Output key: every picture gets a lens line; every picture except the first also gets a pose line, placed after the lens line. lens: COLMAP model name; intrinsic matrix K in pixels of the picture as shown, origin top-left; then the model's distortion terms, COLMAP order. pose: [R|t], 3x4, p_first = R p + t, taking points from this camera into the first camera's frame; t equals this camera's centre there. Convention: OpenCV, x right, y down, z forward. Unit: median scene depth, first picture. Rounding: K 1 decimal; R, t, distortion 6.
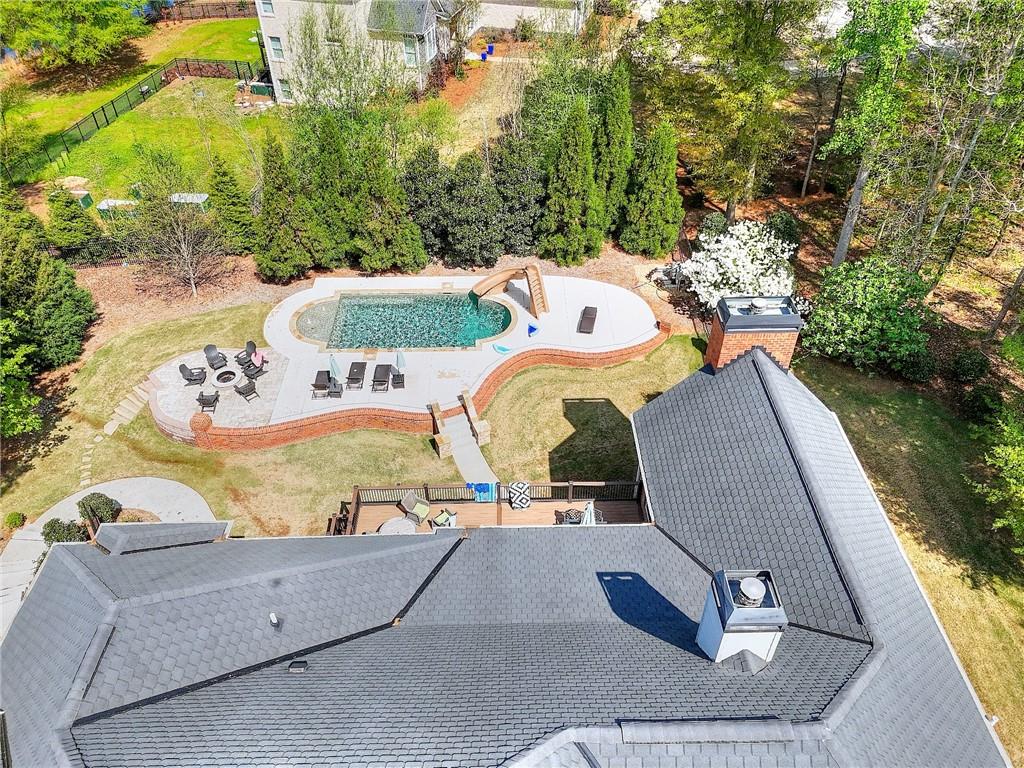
lens RADIAL K [[626.1, 0, 512.0], [0, 626.1, 384.0], [0, 0, 1]] dist [-0.000600, -0.000941]
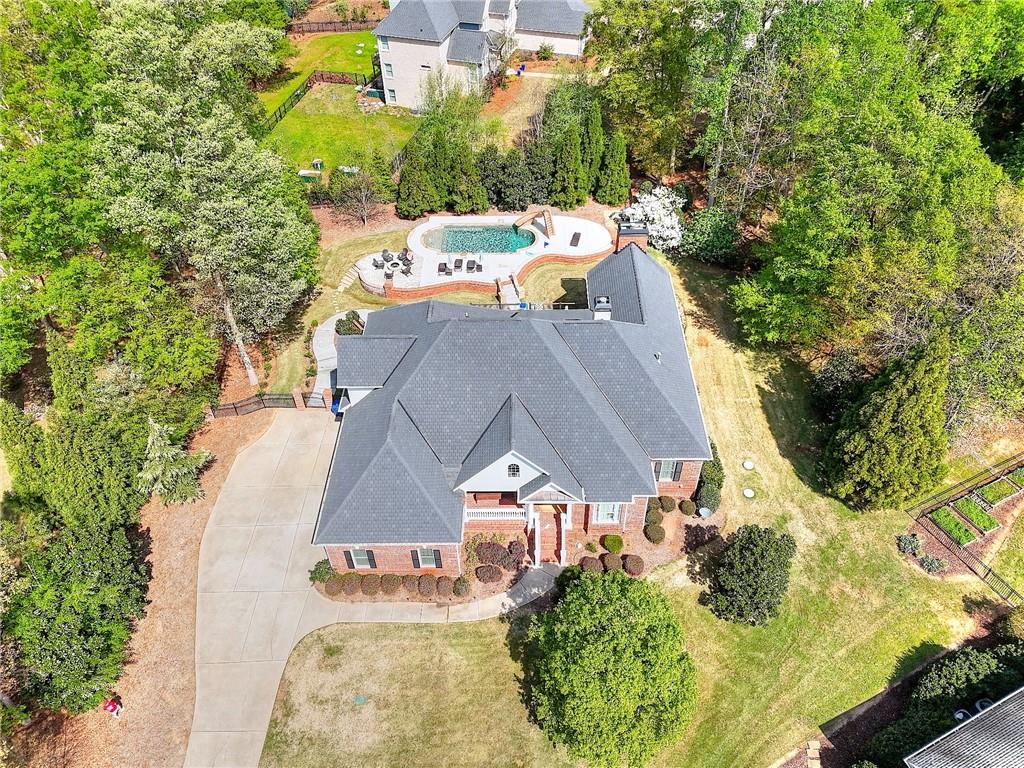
lens RADIAL K [[626.1, 0, 512.0], [0, 626.1, 384.0], [0, 0, 1]] dist [-0.000600, -0.000941]
pose [[0.999550, 0.012717, -0.027156, -0.014602], [-0.010477, 0.996654, 0.081065, 0.176810], [0.028096, -0.080744, 0.996339, -0.903384]]
